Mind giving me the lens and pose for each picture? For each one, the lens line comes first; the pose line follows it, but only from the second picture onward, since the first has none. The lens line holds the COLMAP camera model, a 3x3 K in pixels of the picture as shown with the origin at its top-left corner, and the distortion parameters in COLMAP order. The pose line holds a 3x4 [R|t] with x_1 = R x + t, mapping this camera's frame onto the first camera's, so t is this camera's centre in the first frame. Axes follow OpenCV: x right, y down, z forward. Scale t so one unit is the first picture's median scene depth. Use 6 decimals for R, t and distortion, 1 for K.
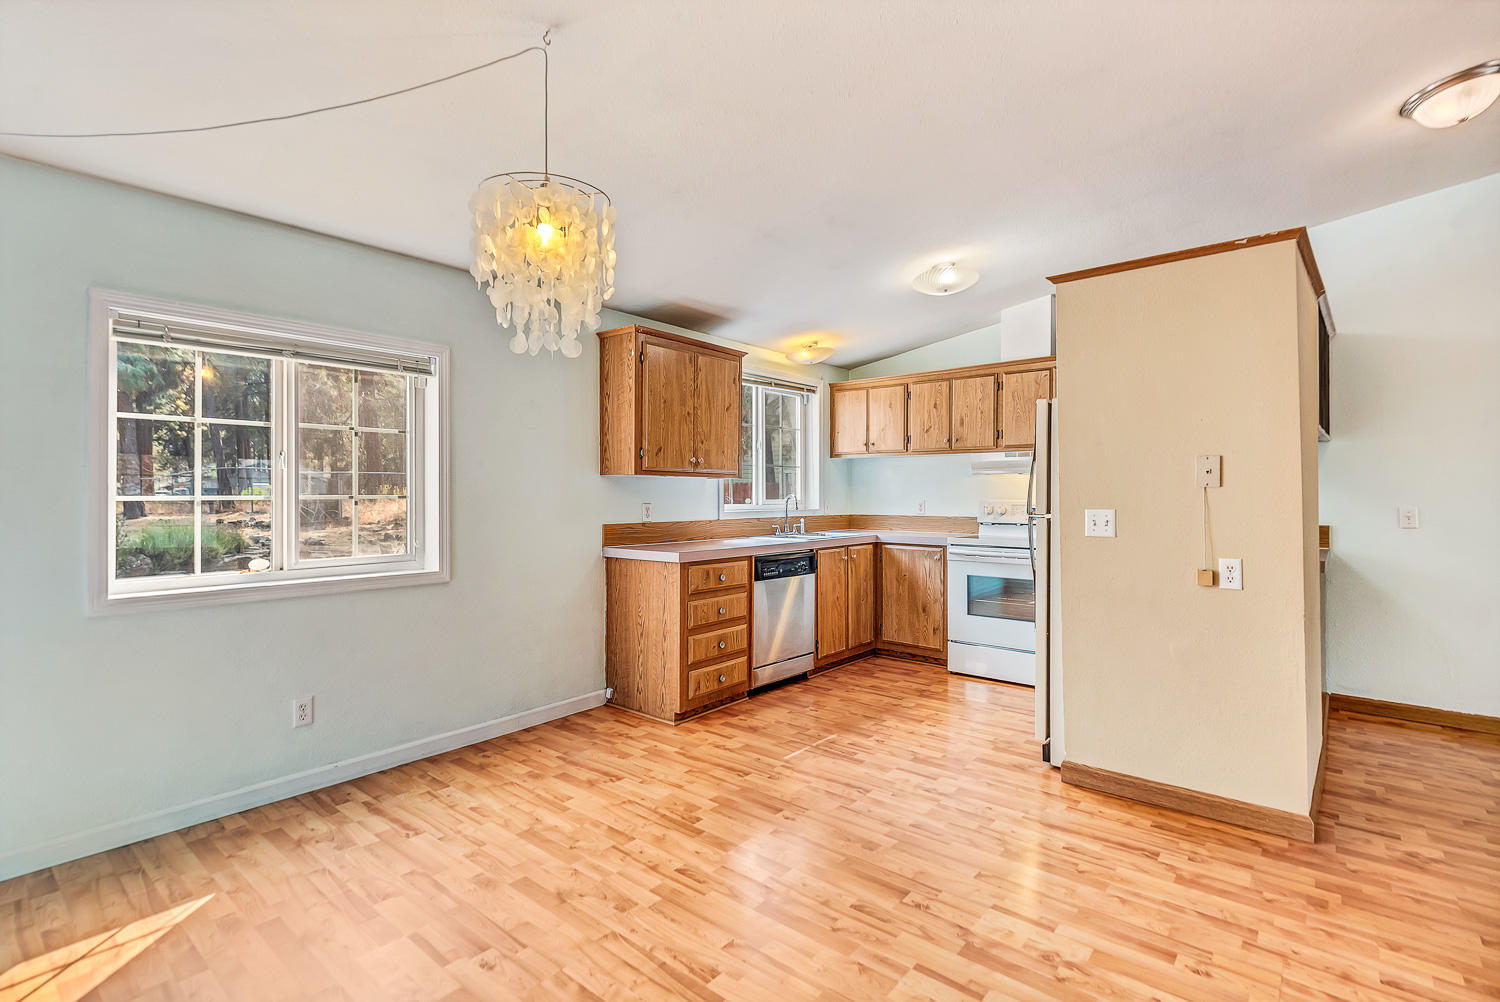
lens RADIAL K [[710.4, 0, 744.7], [0, 710.4, 526.2], [0, 0, 1]] dist [0.010381, -0.005627]
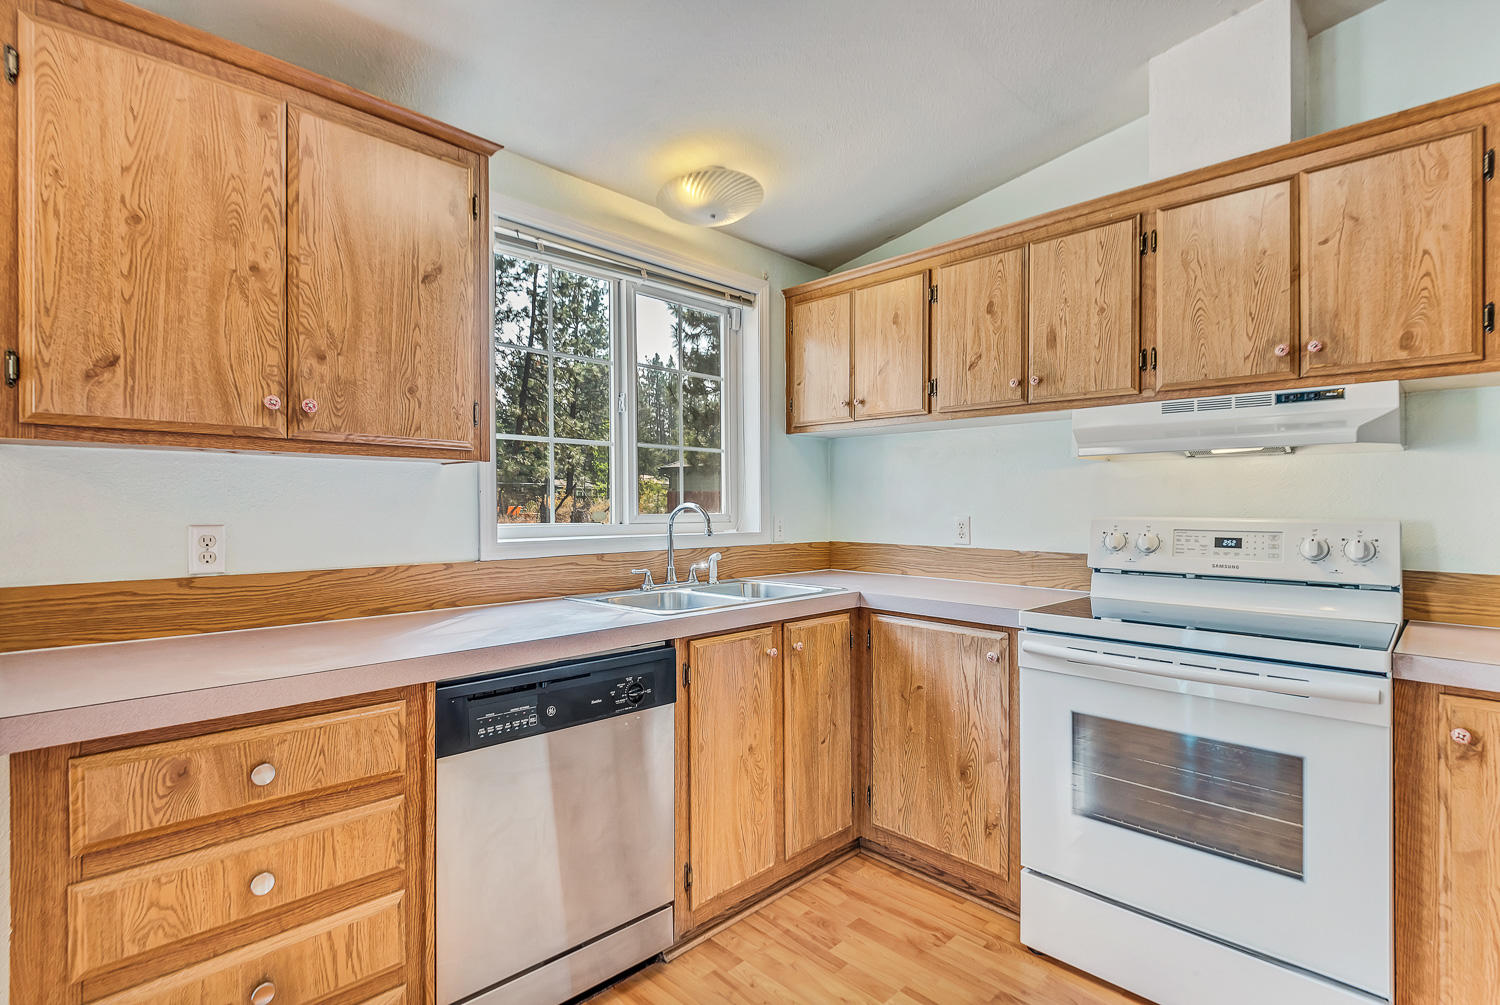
lens RADIAL K [[710.4, 0, 749.5], [0, 710.4, 515.5], [0, 0, 1]] dist [0.010381, -0.005627]
pose [[0.996689, 0.005049, -0.081147, 0.154841], [-0.007351, 0.999578, -0.028093, -0.024093], [0.080971, 0.028597, 0.996306, 0.547345]]
